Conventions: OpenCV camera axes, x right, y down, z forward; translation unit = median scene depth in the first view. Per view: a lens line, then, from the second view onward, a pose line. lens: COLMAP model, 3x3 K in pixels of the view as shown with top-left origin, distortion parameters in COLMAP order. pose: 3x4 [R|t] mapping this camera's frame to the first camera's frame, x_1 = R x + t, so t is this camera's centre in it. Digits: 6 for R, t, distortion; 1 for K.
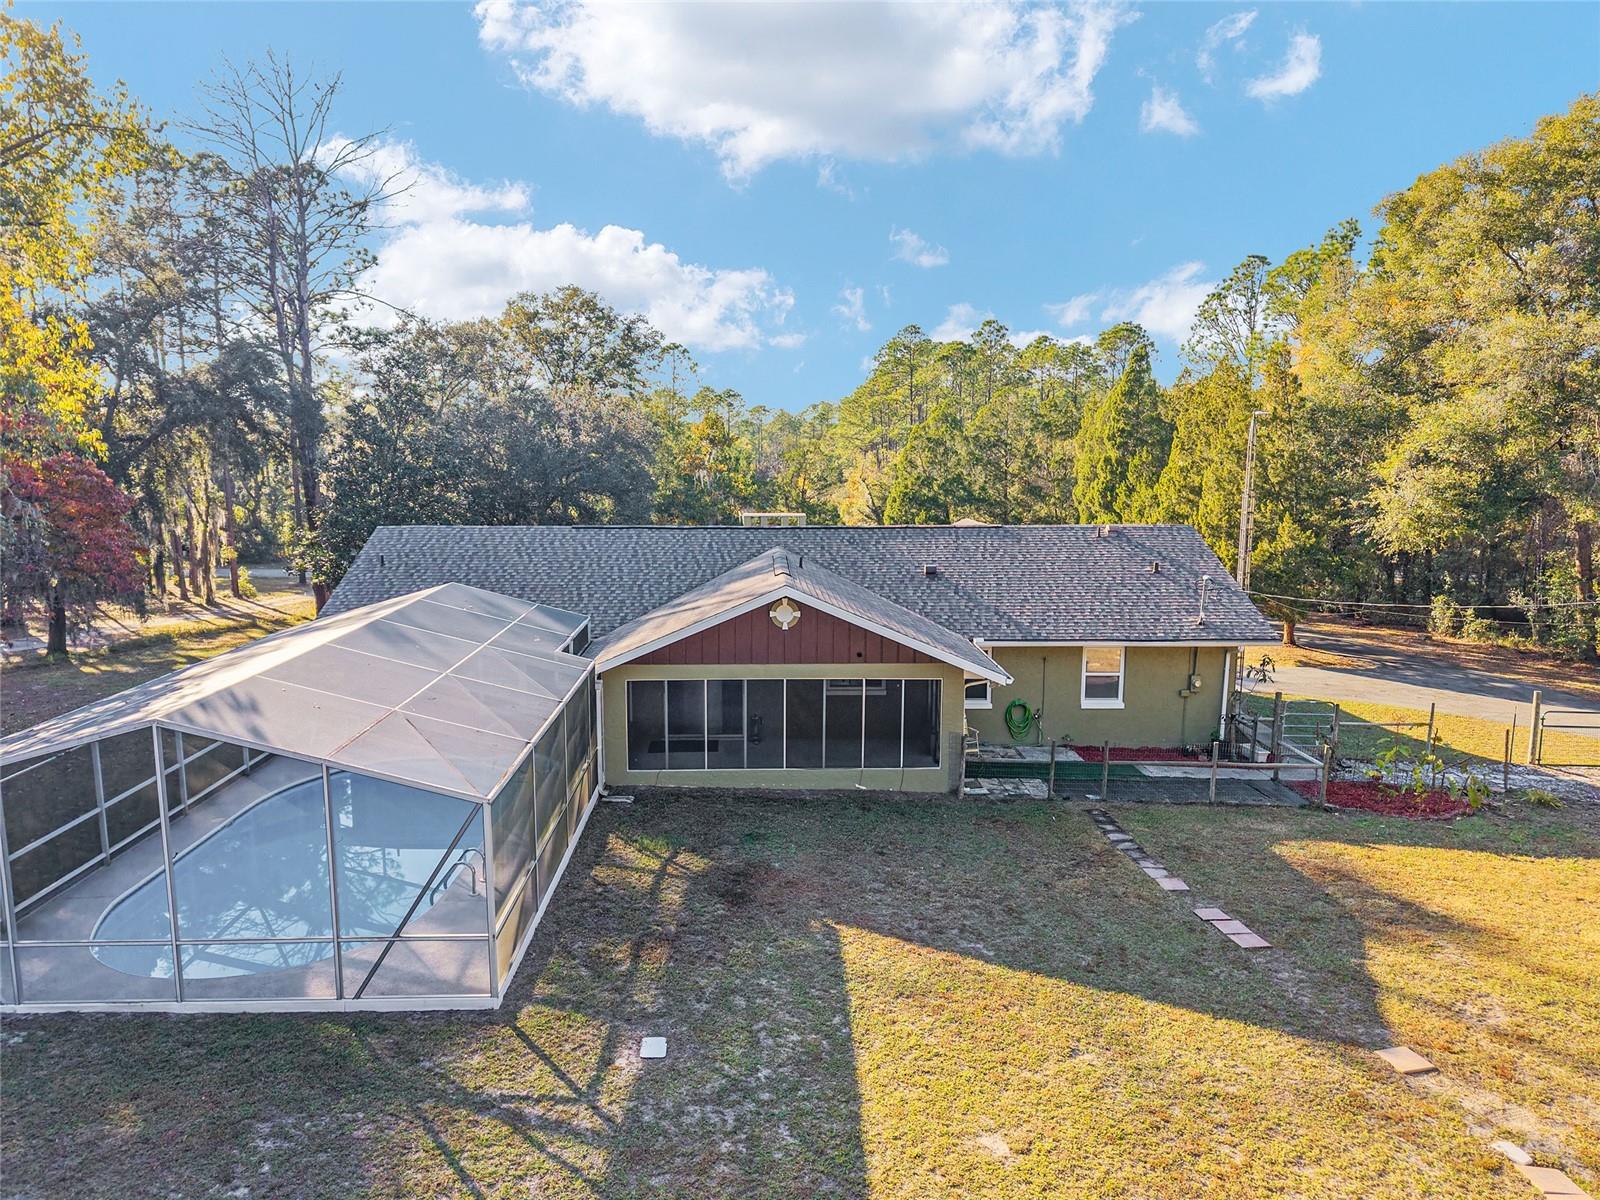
lens RADIAL K [[1077.2, 0, 790.0], [0, 1077.2, 613.2], [0, 0, 1]] dist [0.032620, -0.035060]
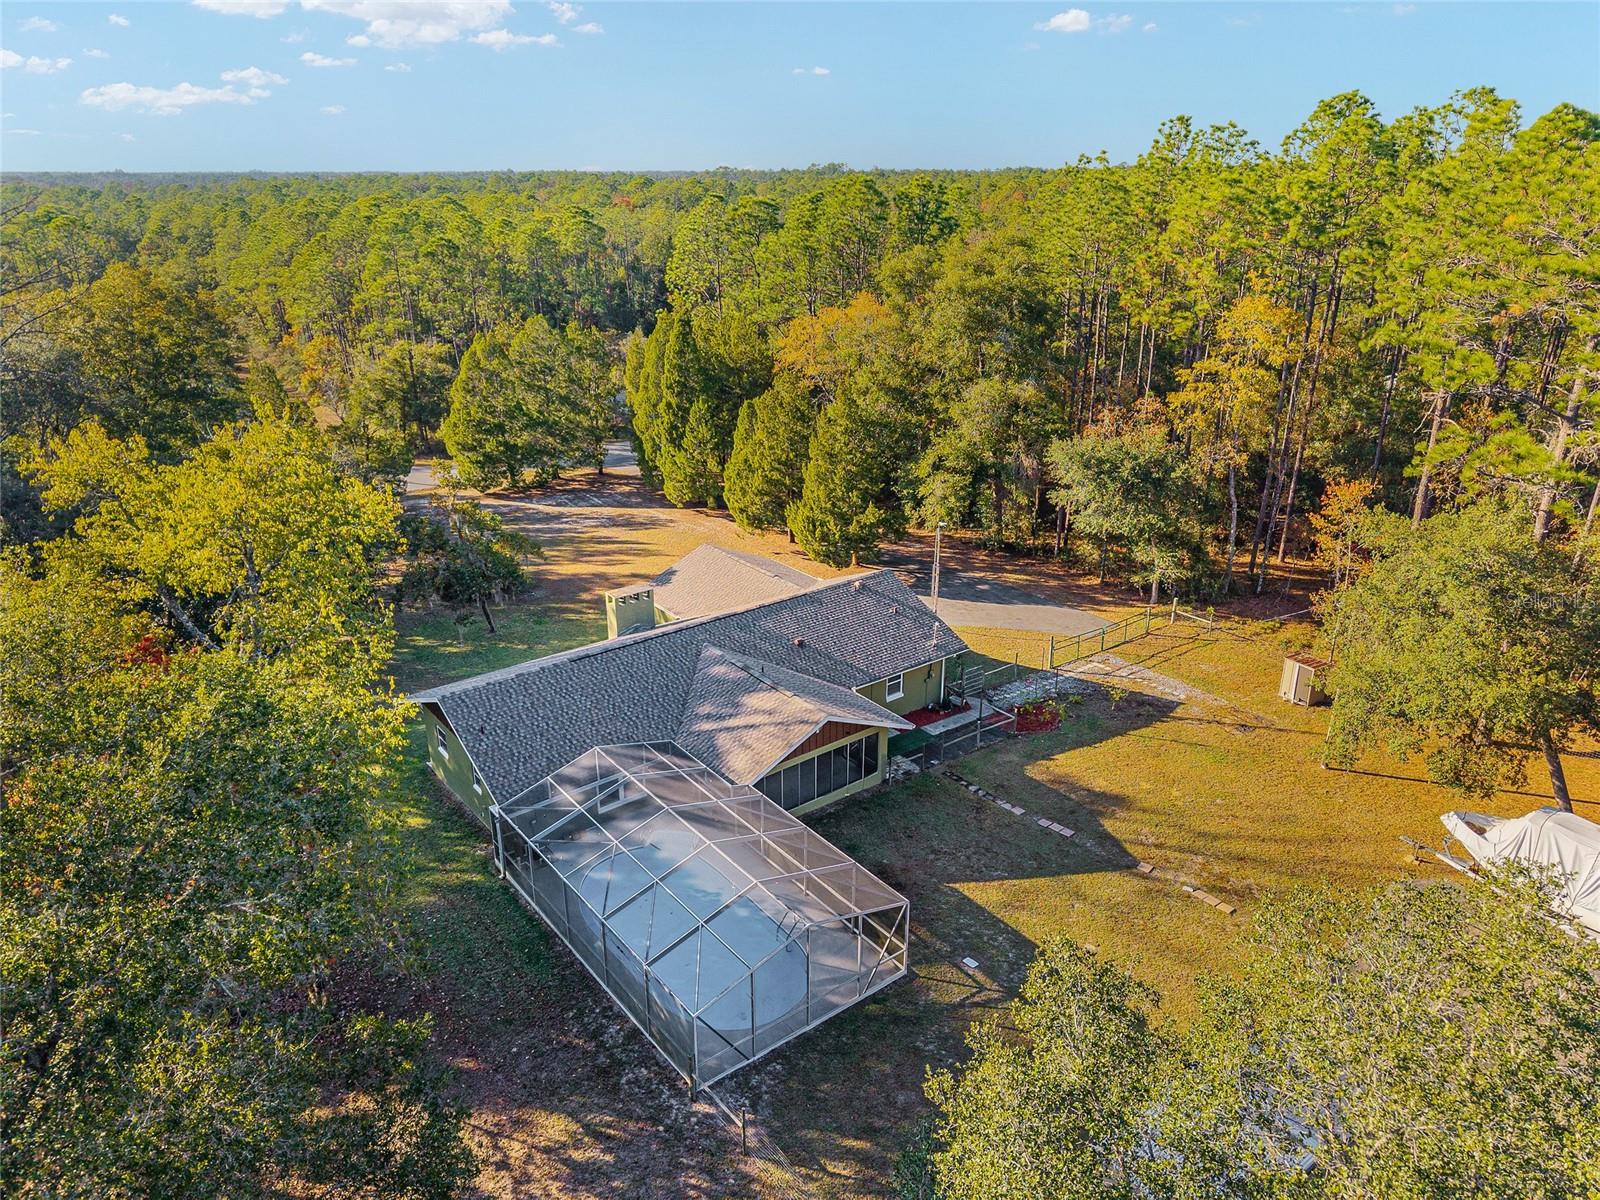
lens RADIAL K [[1077.2, 0, 796.9], [0, 1077.2, 595.3], [0, 0, 1]] dist [0.032620, -0.035060]
pose [[0.807893, -0.216186, 0.548246, -1.271460], [0.090618, 0.964793, 0.246906, -0.858920], [-0.582321, -0.149793, 0.799039, -0.554001]]
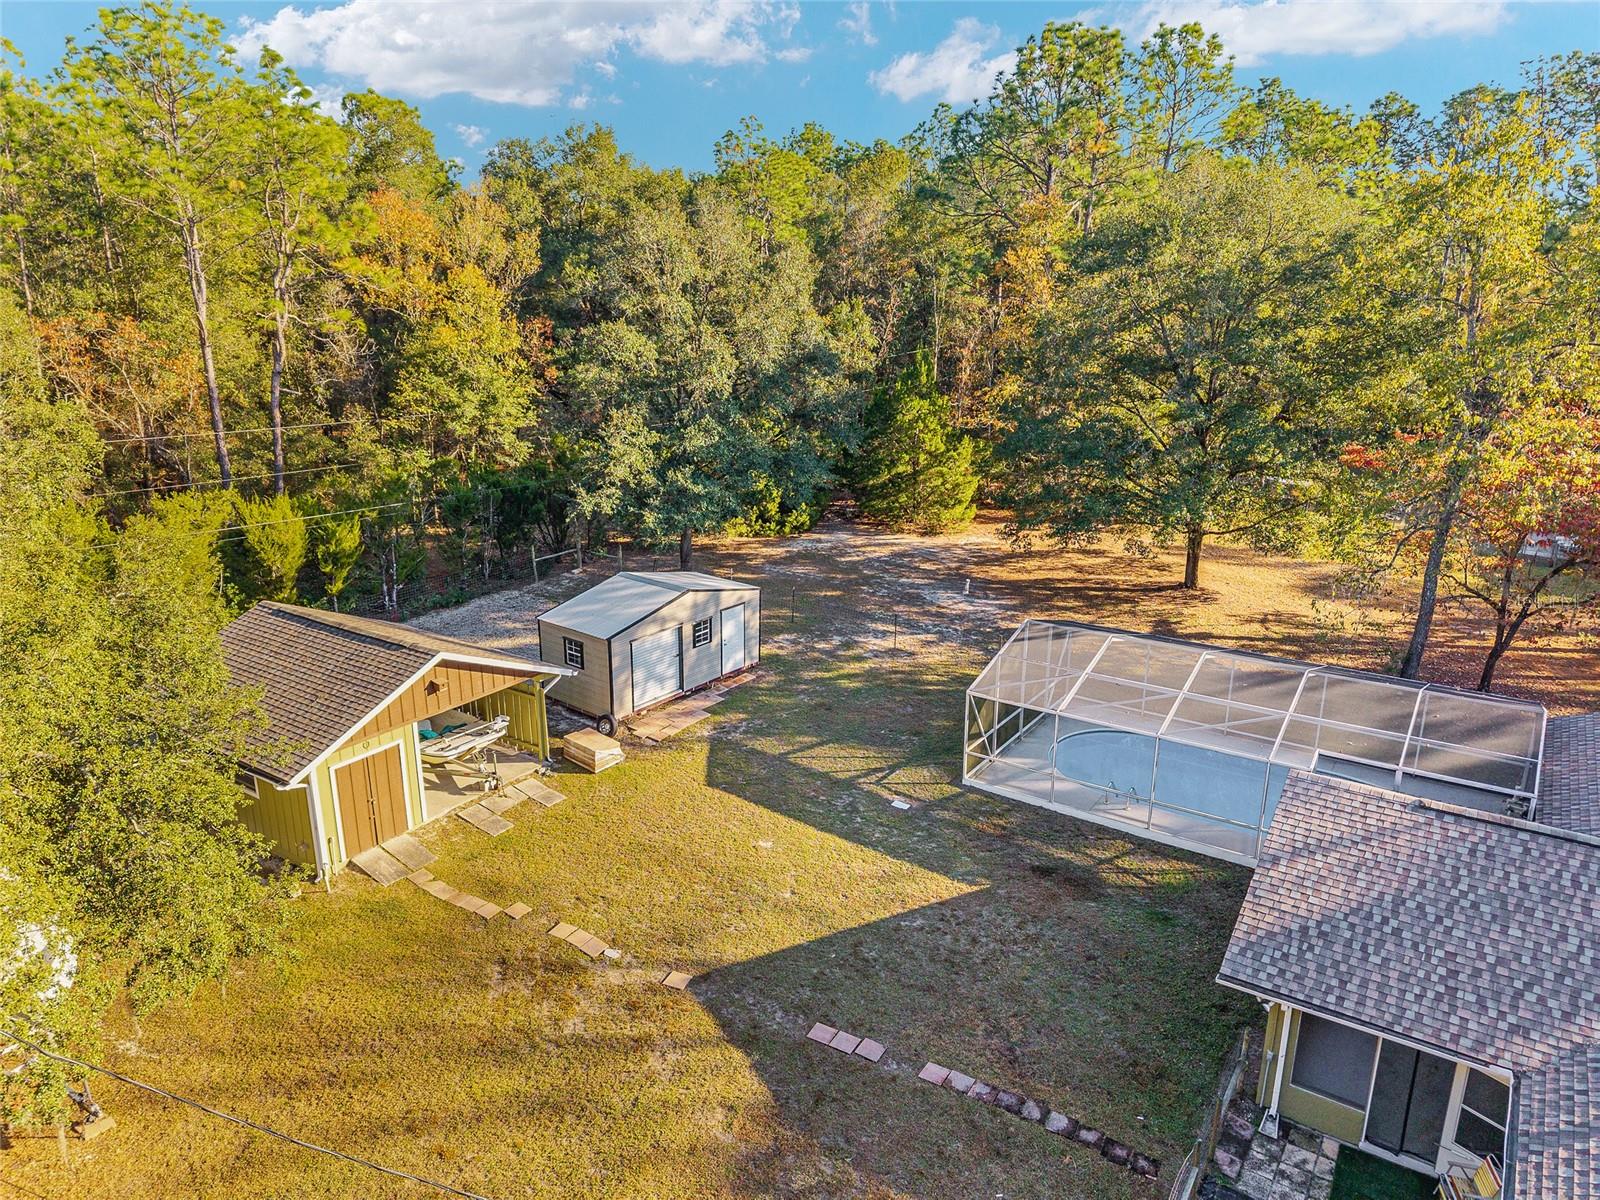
lens RADIAL K [[1077.2, 0, 804.6], [0, 1077.2, 588.6], [0, 0, 1]] dist [0.032620, -0.035060]
pose [[-0.582953, 0.224817, -0.780784, 1.192594], [-0.125656, 0.924450, 0.360003, -0.579886], [0.802731, 0.307975, -0.510661, 1.337890]]
